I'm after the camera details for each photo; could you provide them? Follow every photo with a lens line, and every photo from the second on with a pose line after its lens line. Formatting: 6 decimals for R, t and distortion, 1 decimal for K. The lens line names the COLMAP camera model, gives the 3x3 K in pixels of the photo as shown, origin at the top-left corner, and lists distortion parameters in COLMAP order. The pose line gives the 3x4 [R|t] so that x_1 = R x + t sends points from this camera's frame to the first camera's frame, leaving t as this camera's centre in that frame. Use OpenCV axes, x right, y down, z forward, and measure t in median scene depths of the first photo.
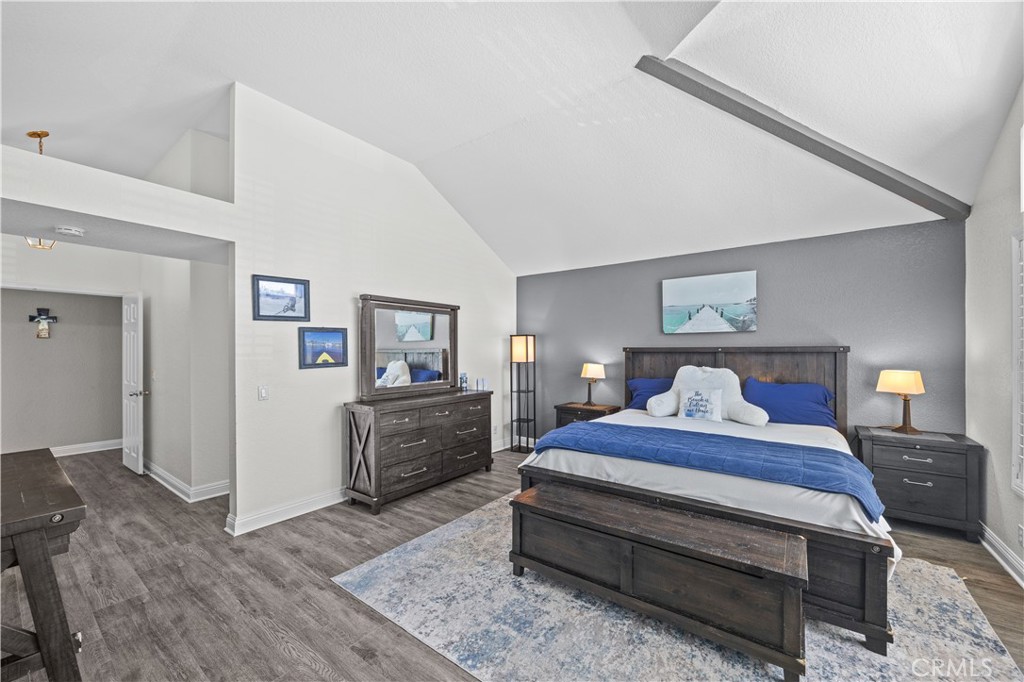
lens RADIAL K [[392.0, 0, 512.0], [0, 392.0, 341.0], [0, 0, 1]] dist [-0.002434, 0.000109]
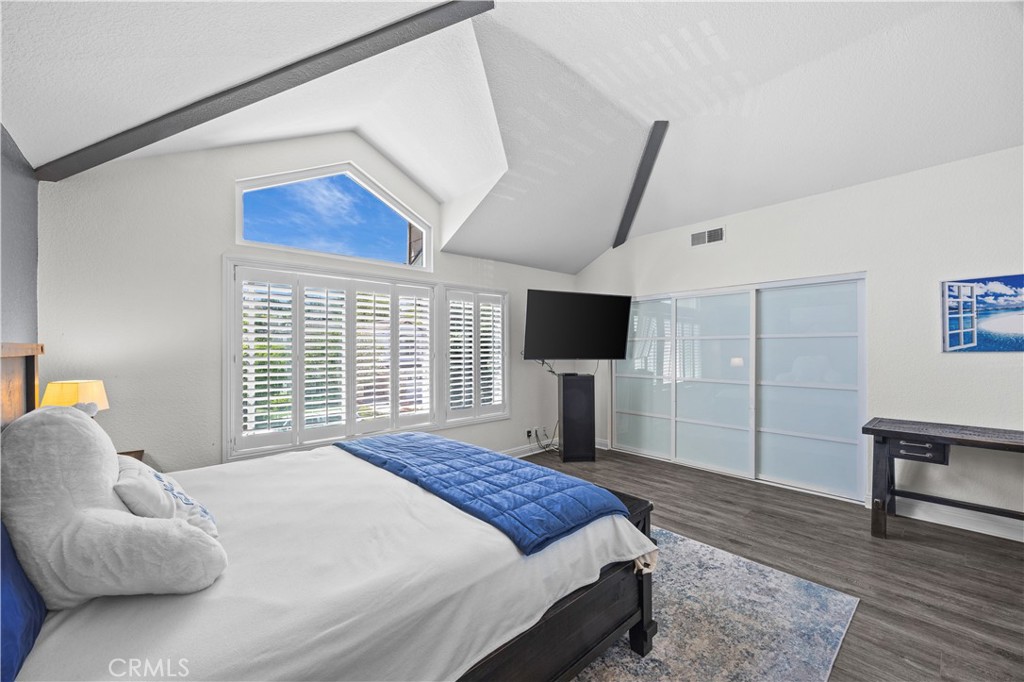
lens RADIAL K [[399.6, 0, 508.9], [0, 399.6, 346.9], [0, 0, 1]] dist [-0.000528, 0.000066]
pose [[-0.978425, 0.005020, 0.206541, 0.140950], [0.000101, 0.999716, -0.023820, 0.045174], [-0.206602, -0.023285, -0.978148, 2.137490]]
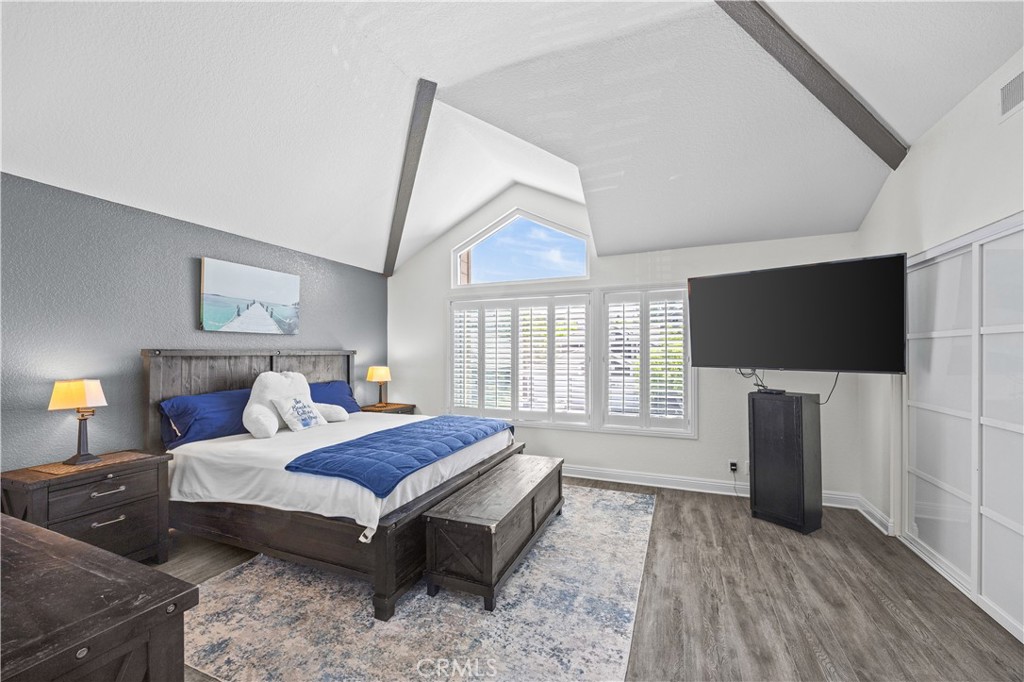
lens RADIAL K [[400.7, 0, 506.9], [0, 400.7, 350.5], [0, 0, 1]] dist [-0.006157, 0.000055]
pose [[-0.233216, 0.007119, 0.972399, -0.905375], [-0.019498, 0.999738, -0.011995, 0.030362], [-0.972229, -0.021758, -0.233016, 1.240609]]
